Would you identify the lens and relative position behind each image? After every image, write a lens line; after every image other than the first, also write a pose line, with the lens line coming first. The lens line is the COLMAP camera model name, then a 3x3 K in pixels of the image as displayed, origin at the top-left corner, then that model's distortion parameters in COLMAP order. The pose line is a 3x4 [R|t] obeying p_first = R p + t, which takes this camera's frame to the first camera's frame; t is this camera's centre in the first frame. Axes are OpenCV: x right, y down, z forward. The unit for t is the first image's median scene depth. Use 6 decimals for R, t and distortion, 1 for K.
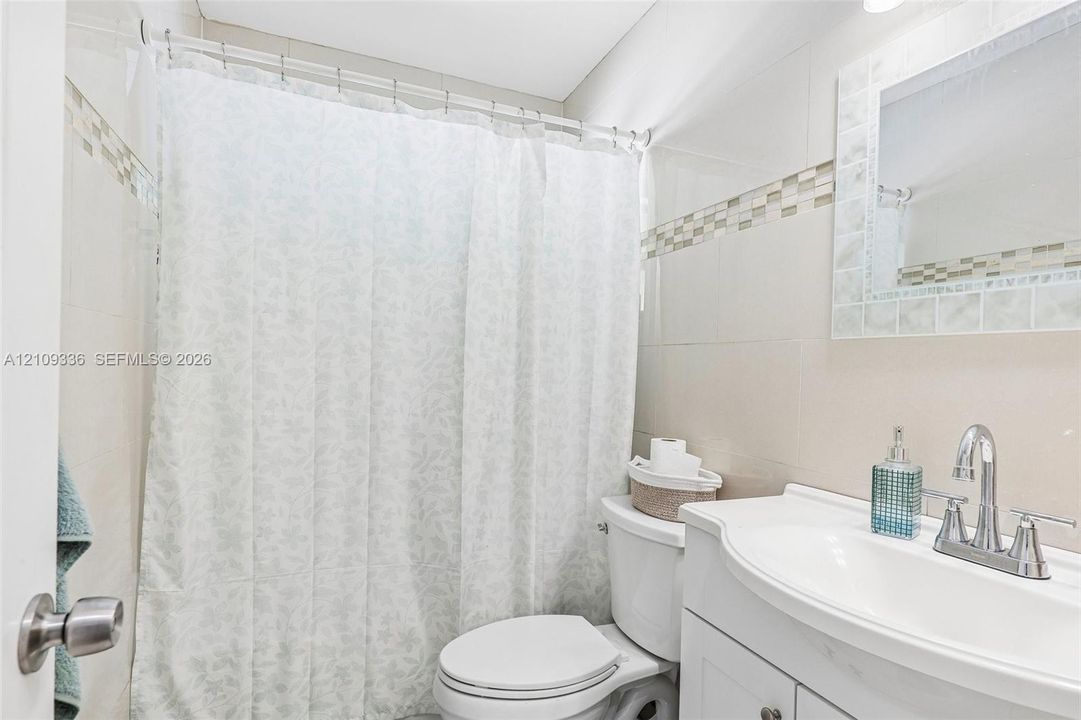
lens RADIAL K [[525.2, 0, 541.5], [0, 525.2, 358.6], [0, 0, 1]] dist [-0.000664, 0.000008]
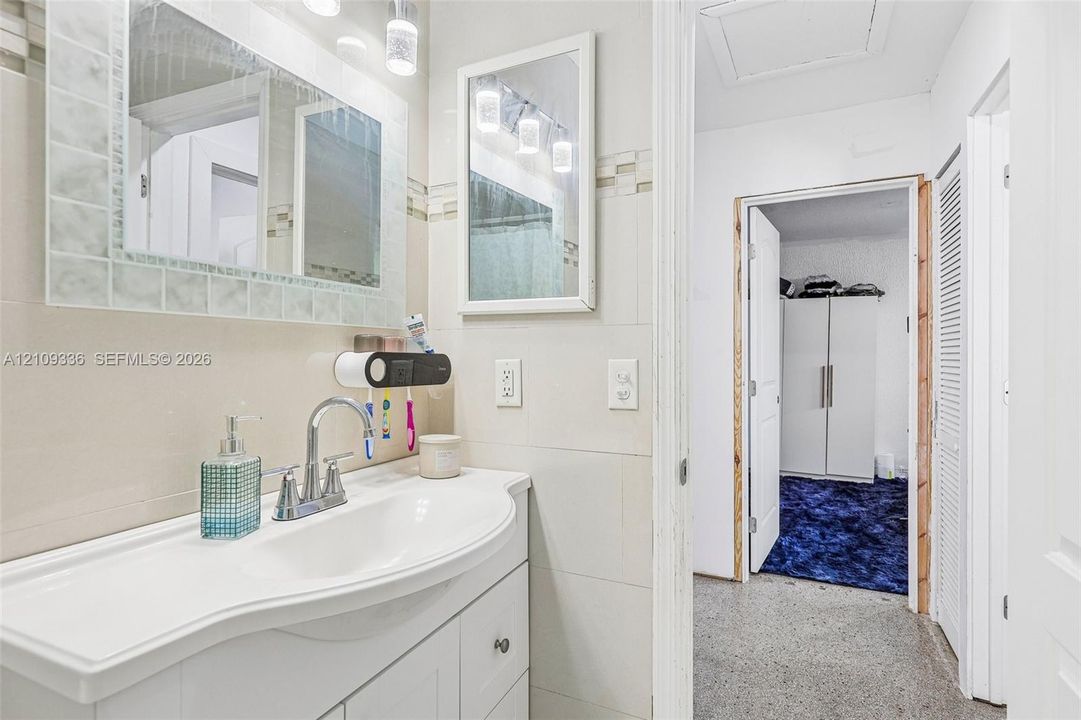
lens RADIAL K [[566.3, 0, 541.0], [0, 566.3, 361.1], [0, 0, 1]] dist [-0.000316, -0.000232]
pose [[-0.659459, -0.035921, 0.750882, -0.404086], [-0.031210, 0.999305, 0.020395, -0.002886], [-0.751093, -0.009985, -0.660121, 1.201154]]
